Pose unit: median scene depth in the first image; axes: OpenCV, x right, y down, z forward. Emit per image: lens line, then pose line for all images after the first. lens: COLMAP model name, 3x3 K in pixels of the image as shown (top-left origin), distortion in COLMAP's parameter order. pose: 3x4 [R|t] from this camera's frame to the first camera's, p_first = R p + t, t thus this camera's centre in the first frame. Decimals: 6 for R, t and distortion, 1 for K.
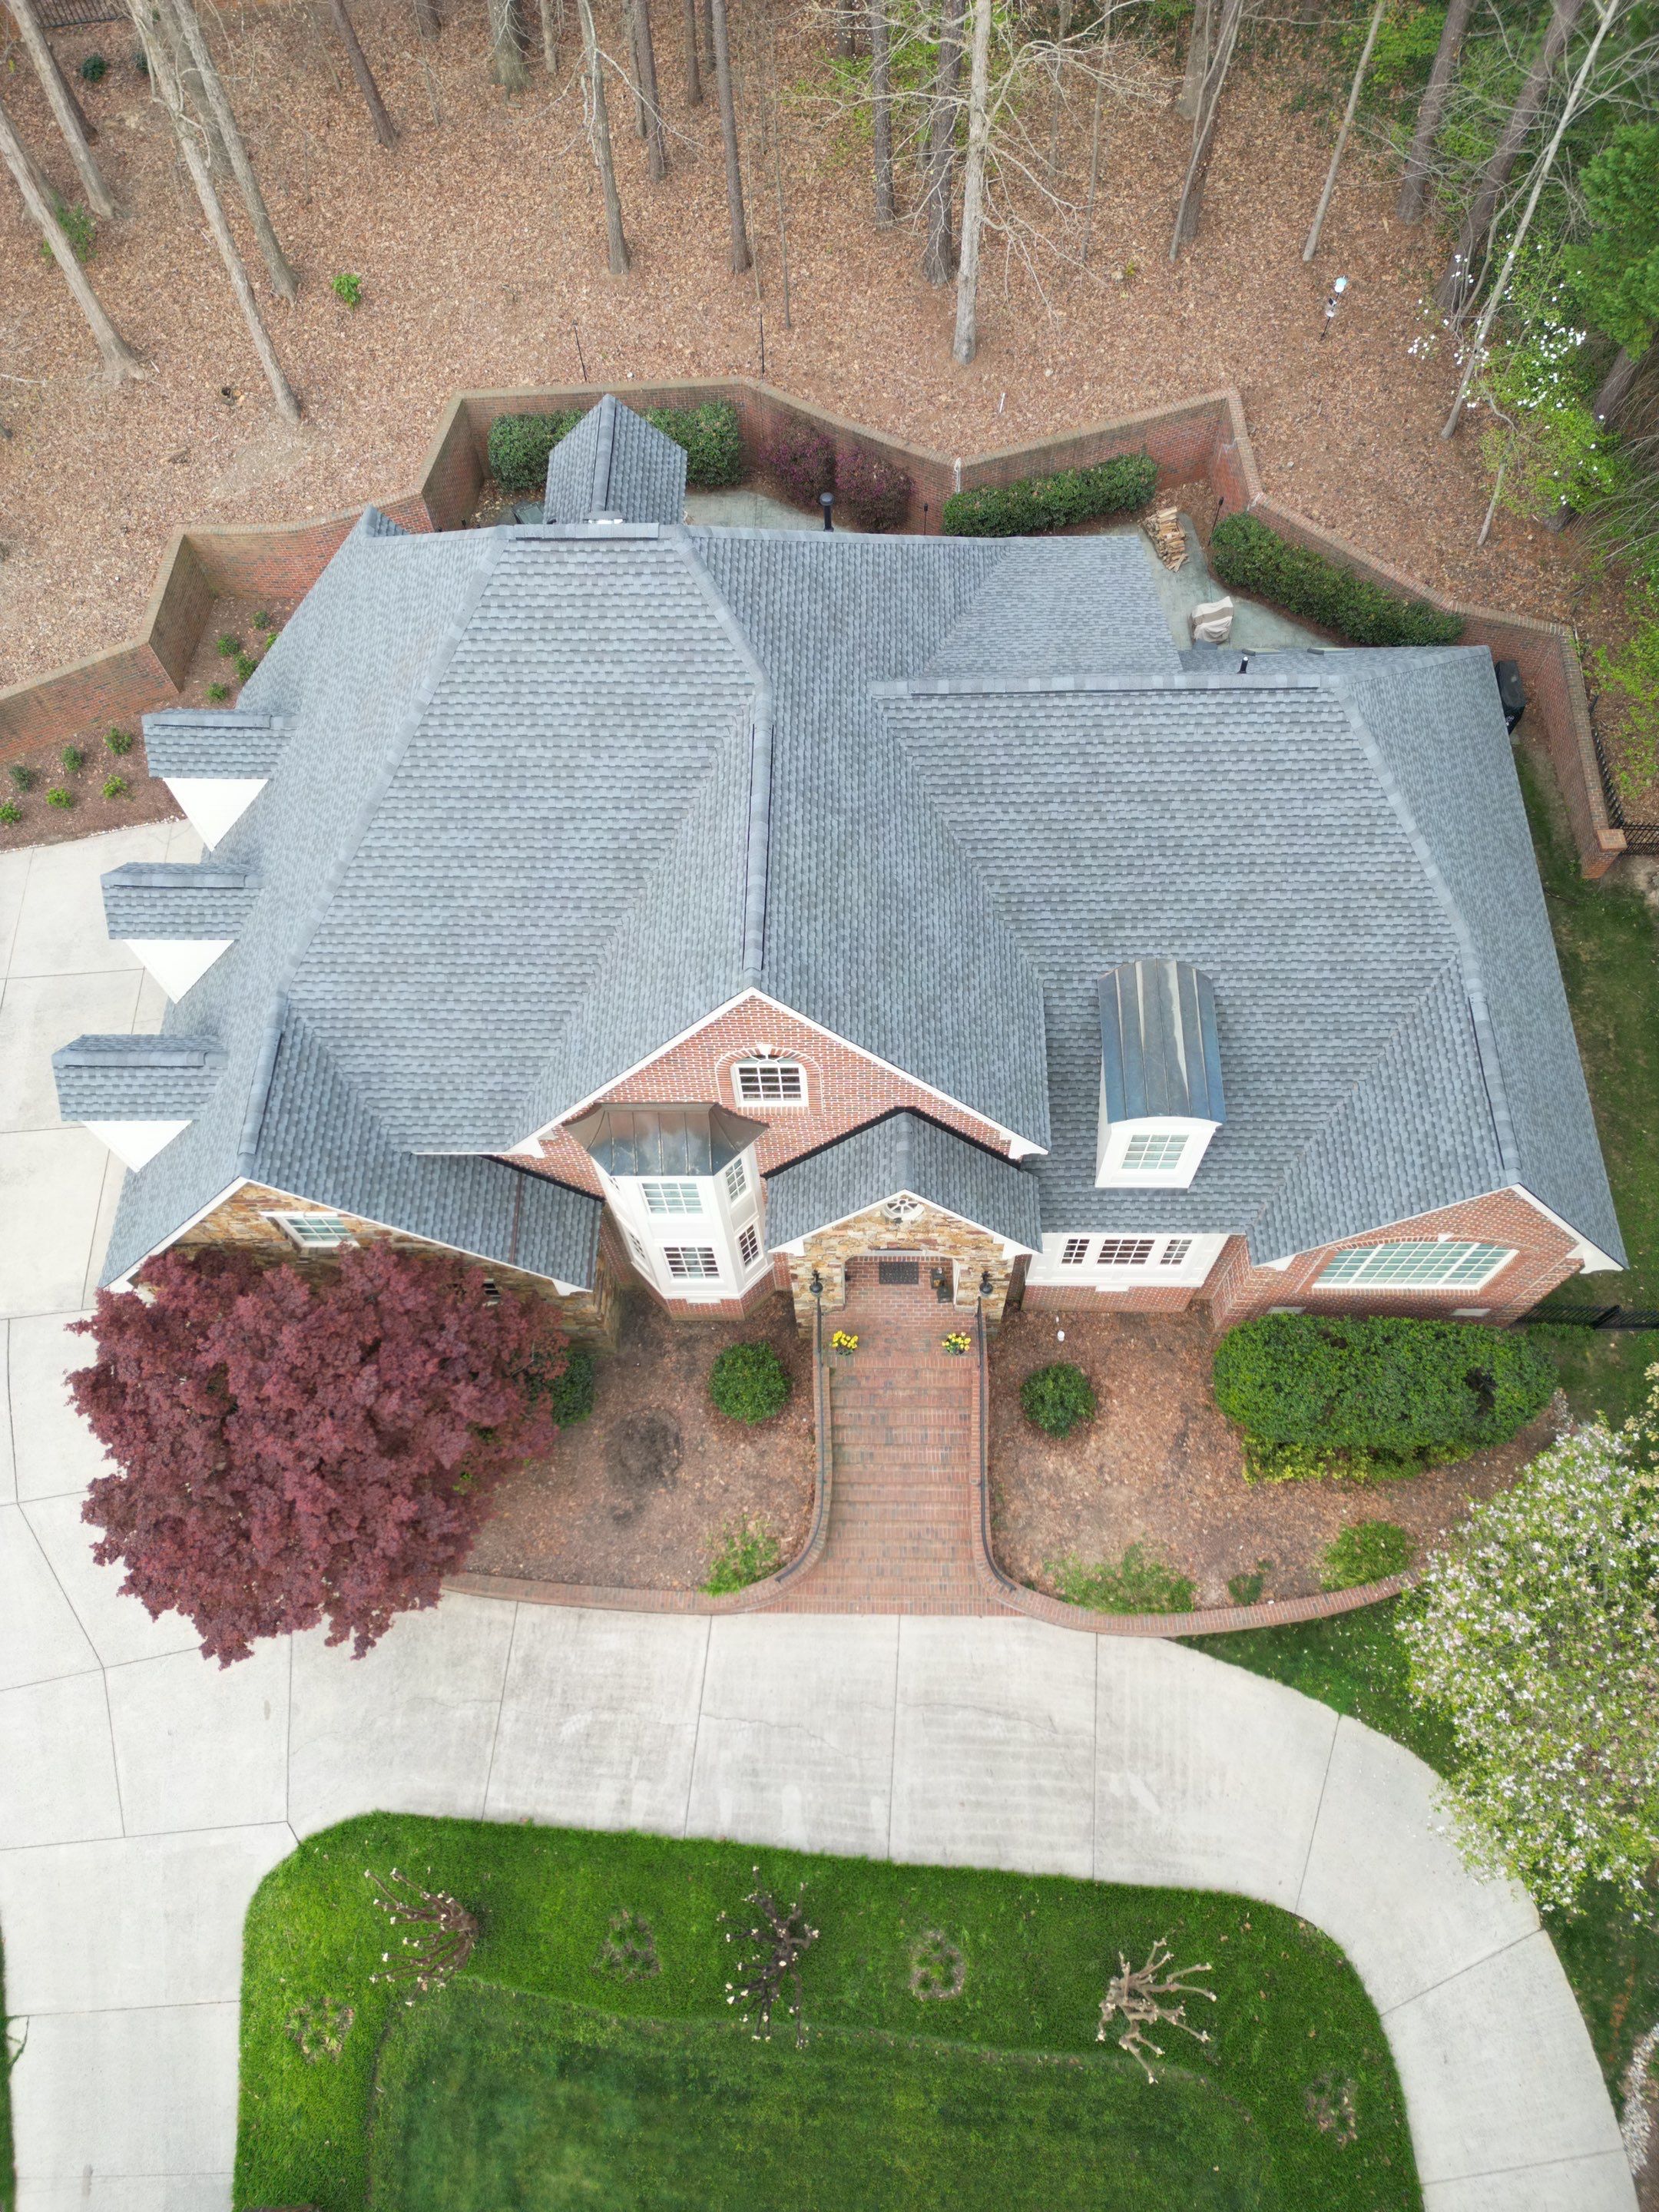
lens RADIAL K [[1545.6, 0, 829.5], [0, 1545.6, 1106.0], [0, 0, 1]] dist [0.084498, -0.064483]
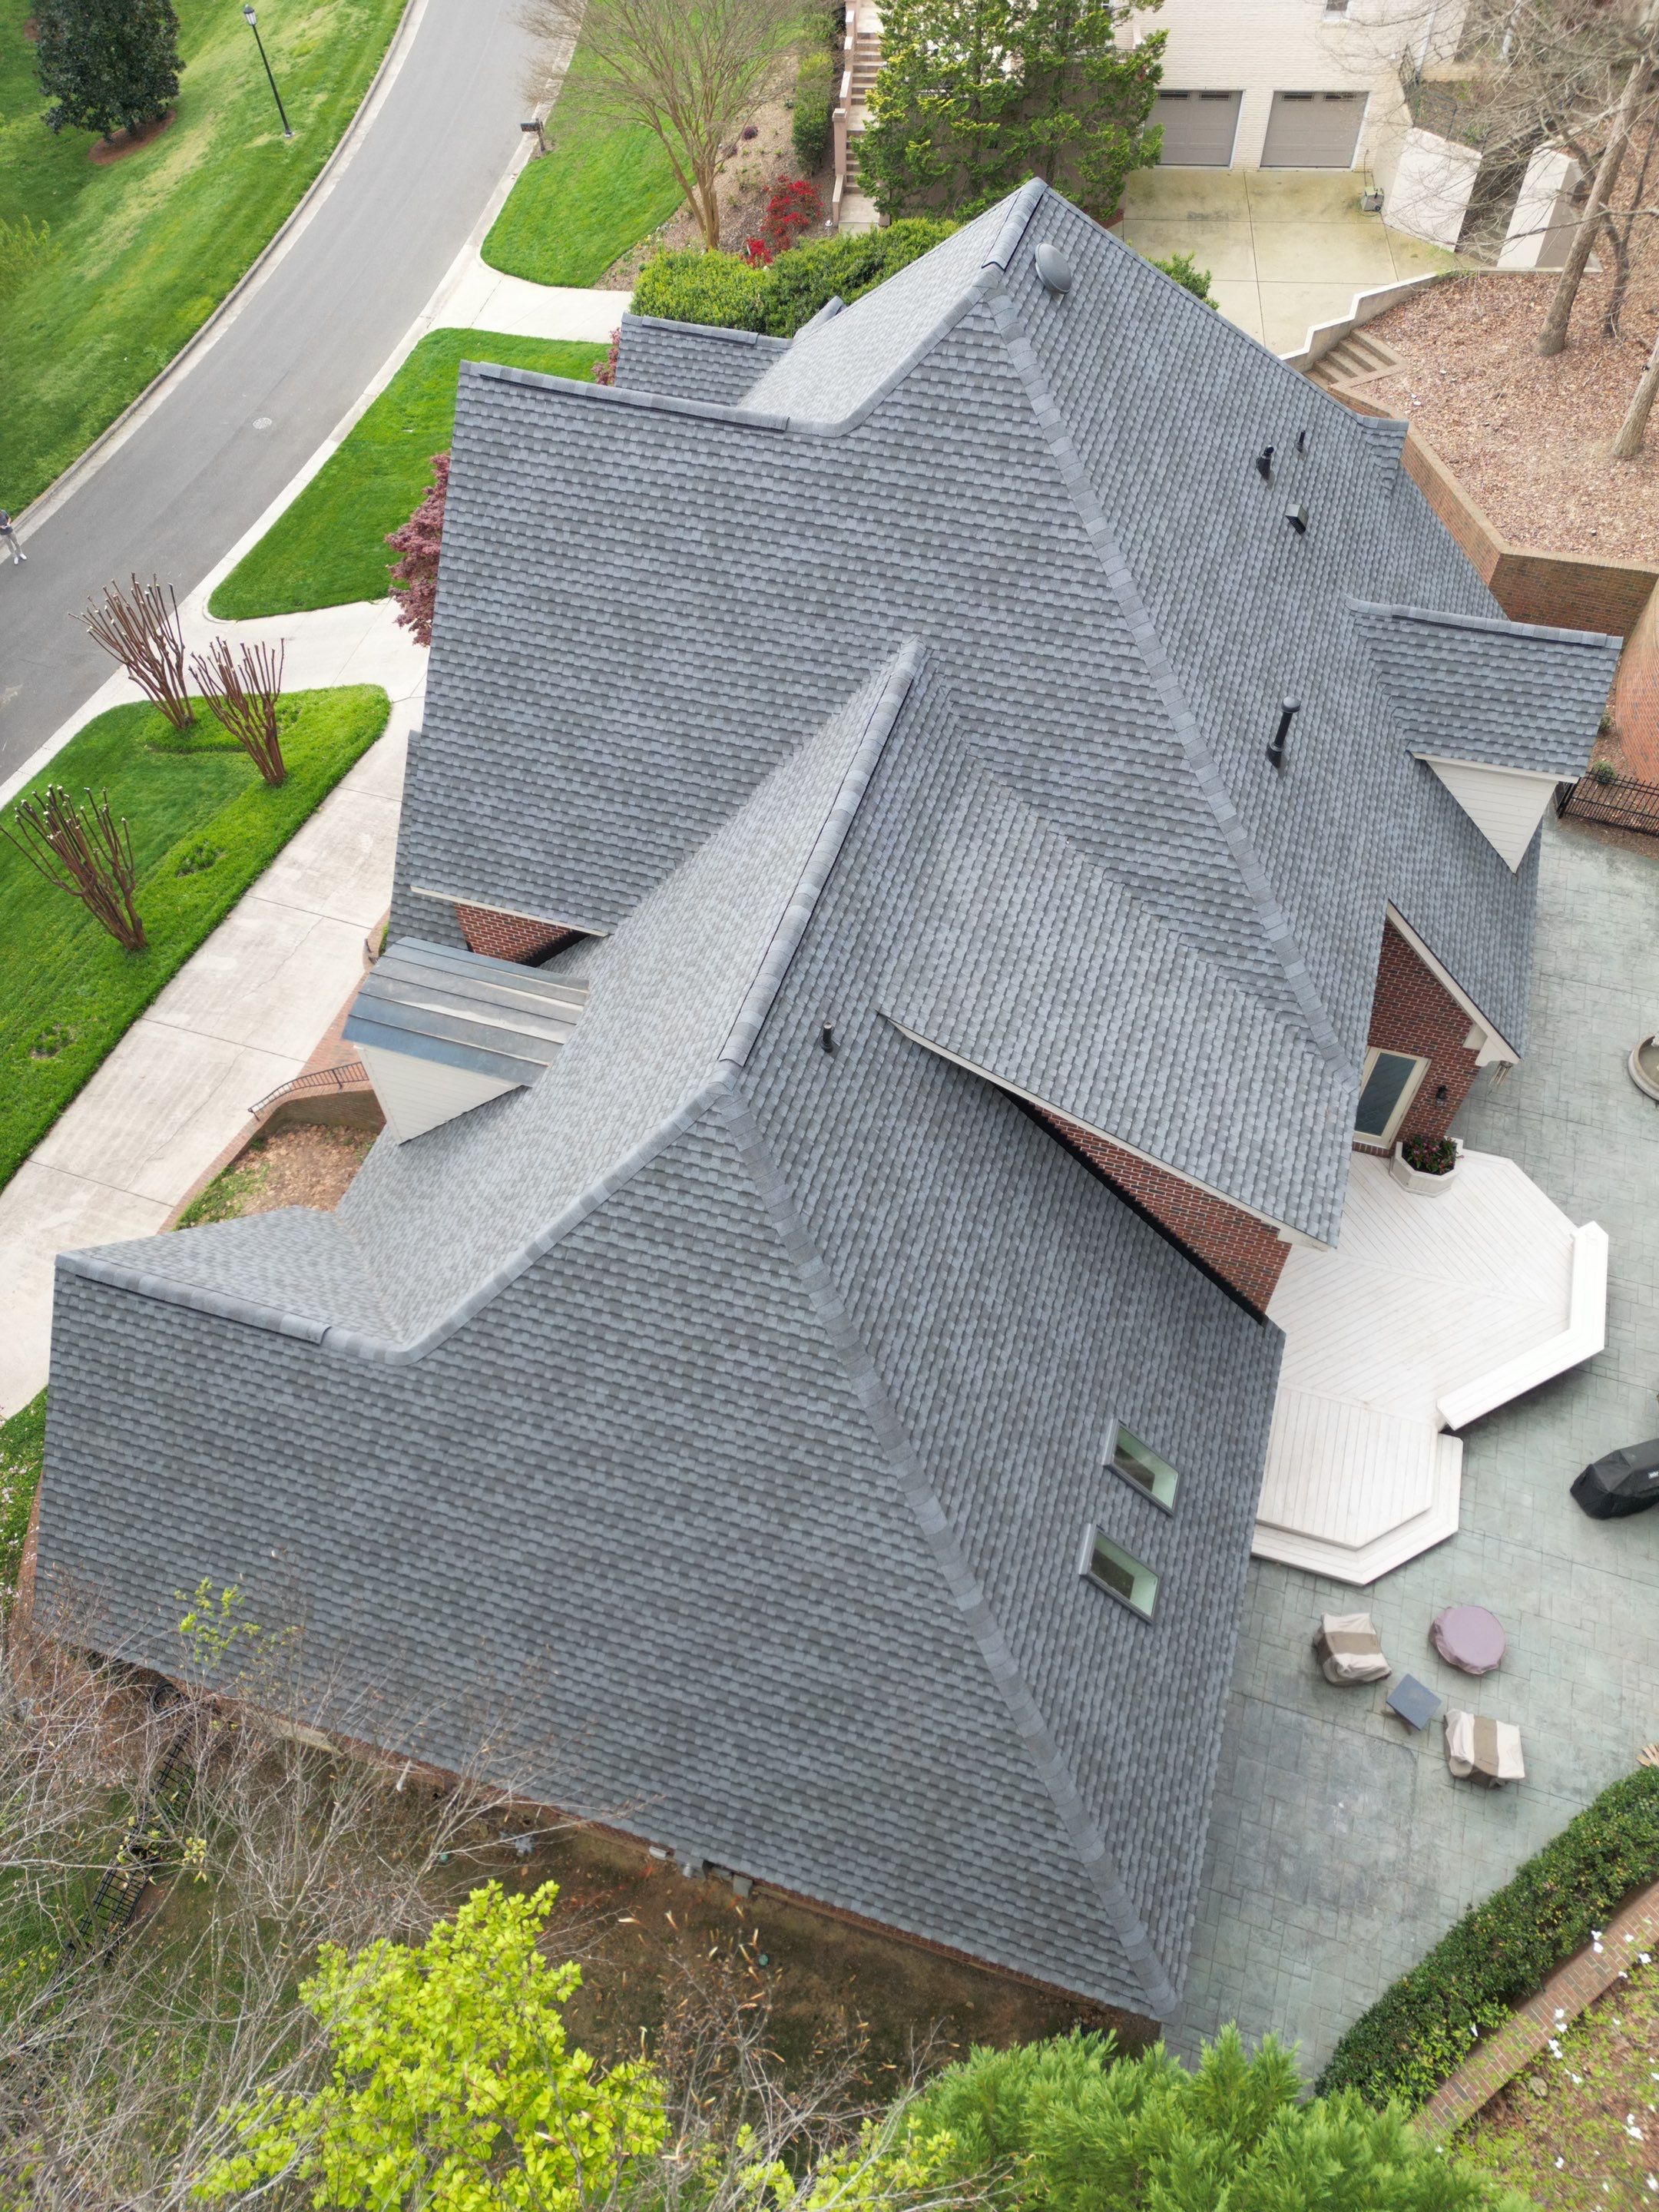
lens RADIAL K [[1545.6, 0, 829.5], [0, 1545.6, 1106.0], [0, 0, 1]] dist [0.084498, -0.064483]
pose [[-0.285827, 0.791081, -0.540828, 0.600015], [-0.842833, 0.061027, 0.534703, -0.588560], [0.455999, 0.608660, 0.649306, 0.556817]]
